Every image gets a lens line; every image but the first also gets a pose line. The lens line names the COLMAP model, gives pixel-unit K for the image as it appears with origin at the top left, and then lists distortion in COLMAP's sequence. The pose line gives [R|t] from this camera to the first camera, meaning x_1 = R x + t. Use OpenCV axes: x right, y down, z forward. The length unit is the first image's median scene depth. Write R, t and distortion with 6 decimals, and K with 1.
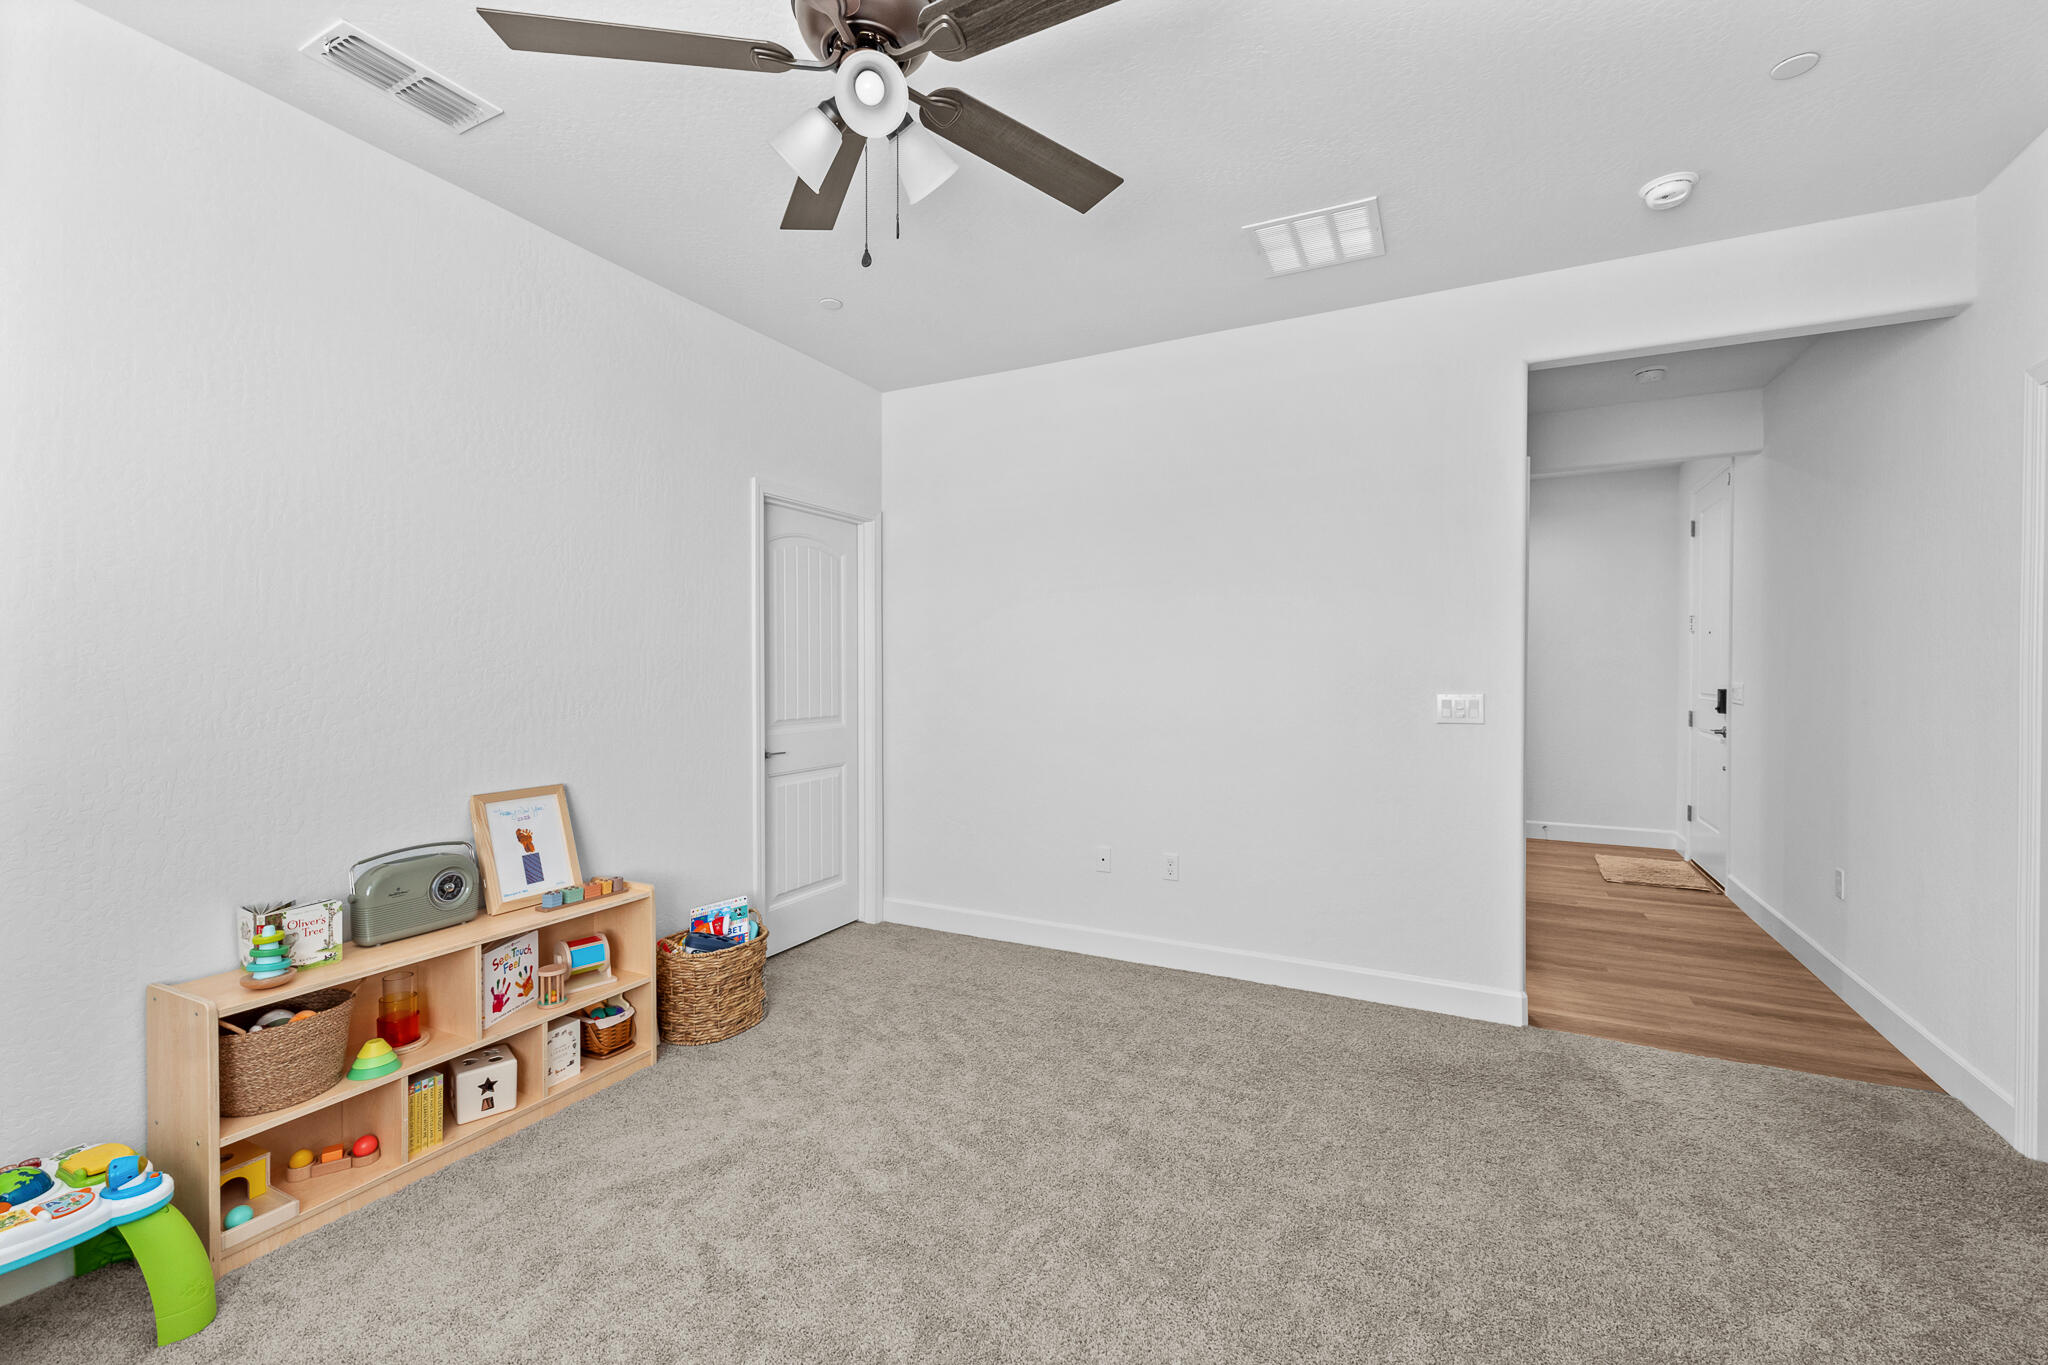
lens RADIAL K [[875.0, 0, 1024.9], [0, 875.0, 679.6], [0, 0, 1]] dist [0.005512, -0.000817]
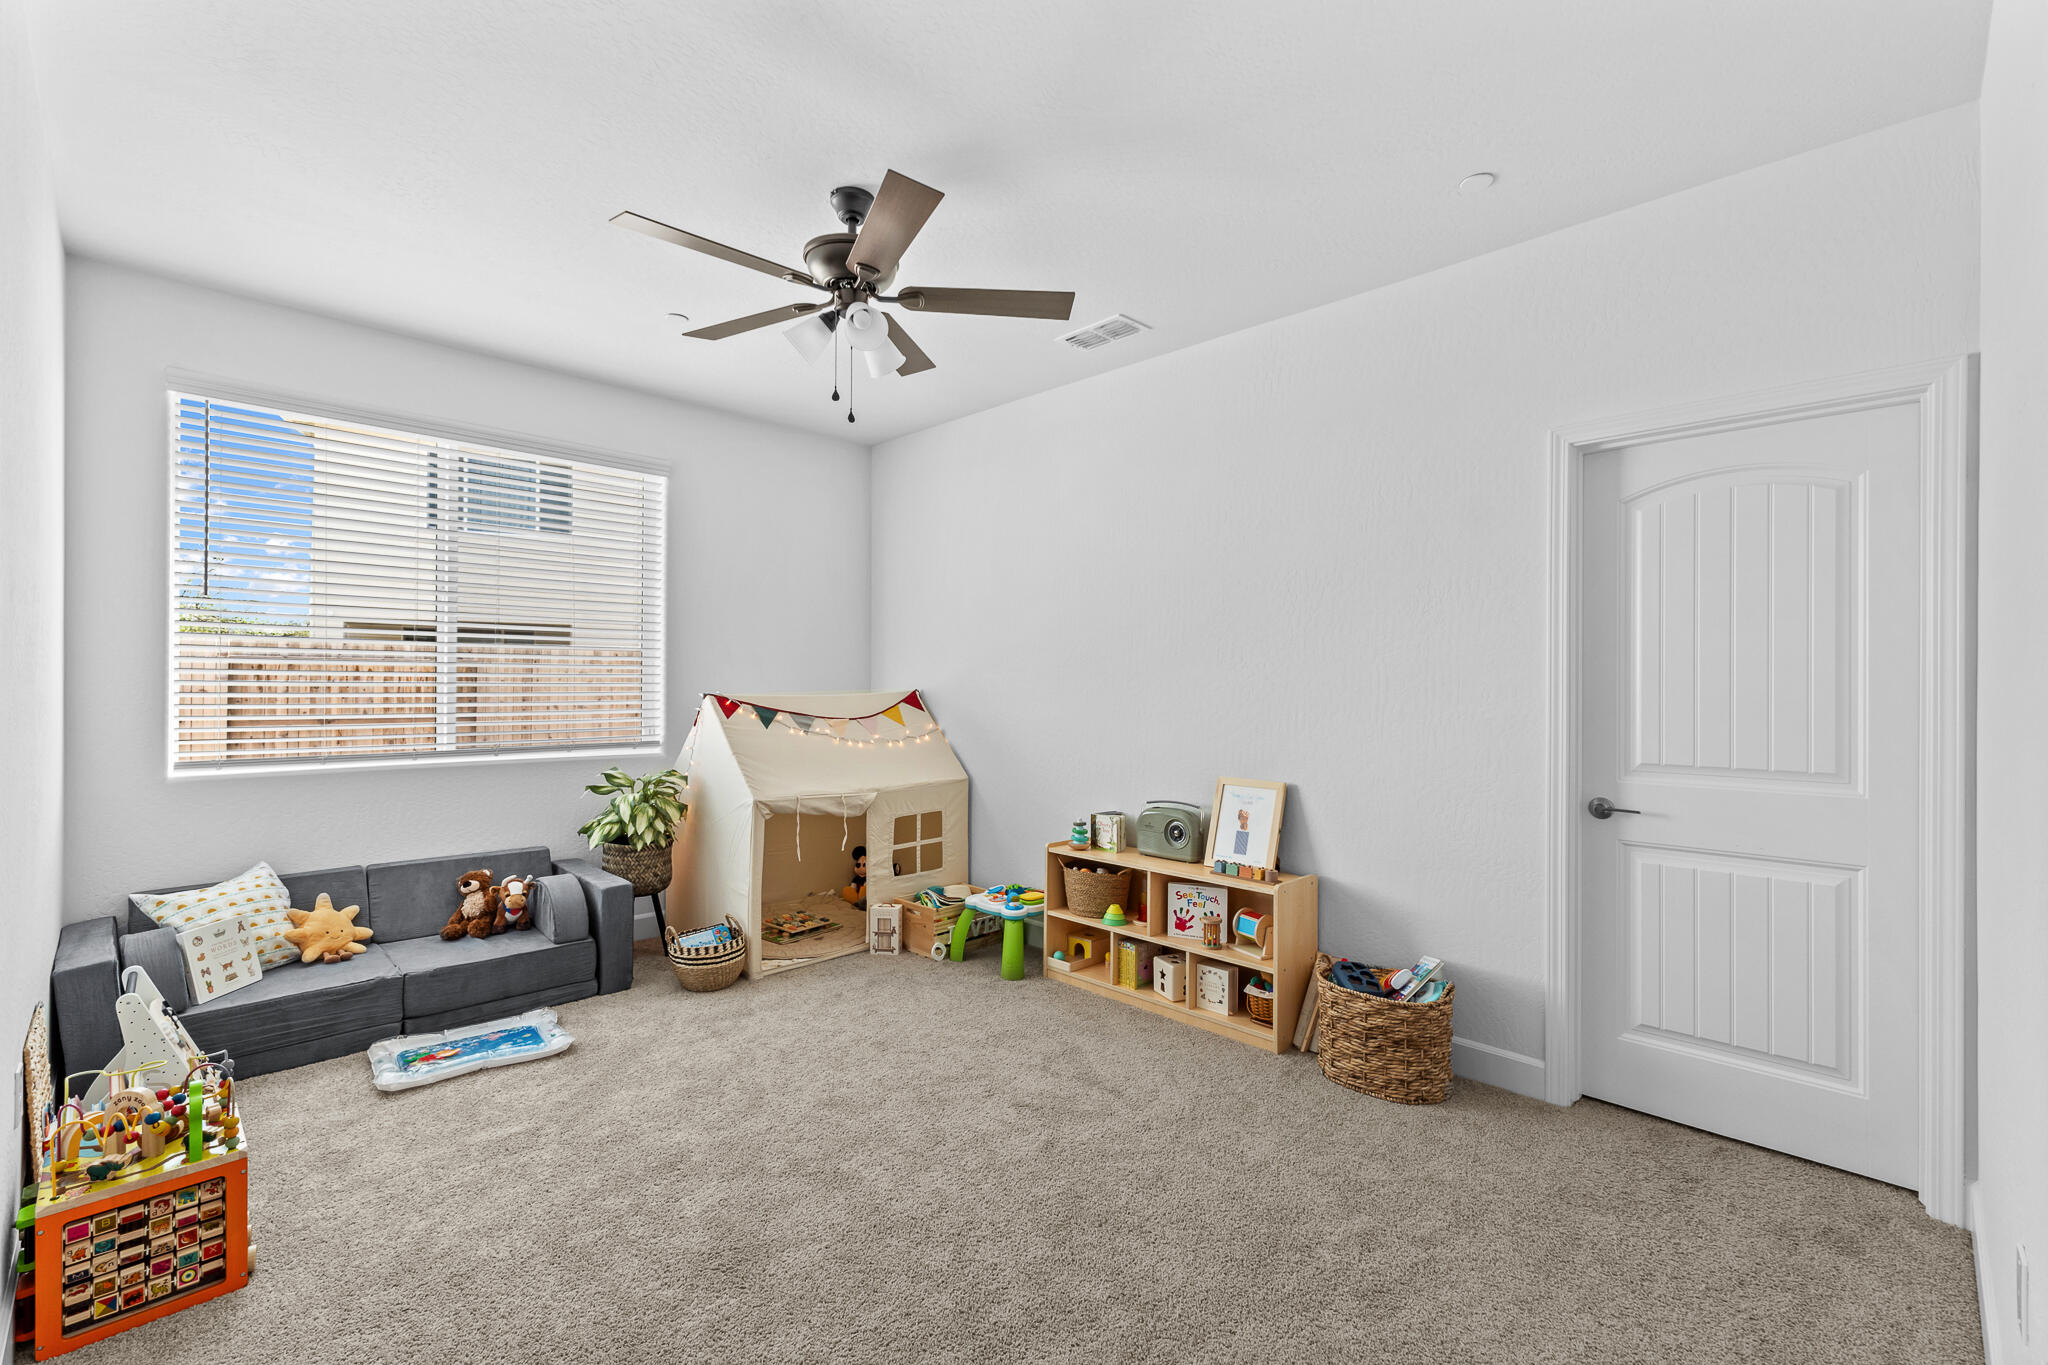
lens RADIAL K [[875.0, 0, 1024.7], [0, 875.0, 682.0], [0, 0, 1]] dist [0.005512, -0.000817]
pose [[-0.312302, -0.004195, -0.949974, 0.782638], [-0.019531, 0.999807, 0.002006, -0.012619], [0.949782, 0.019180, -0.312323, 1.169840]]
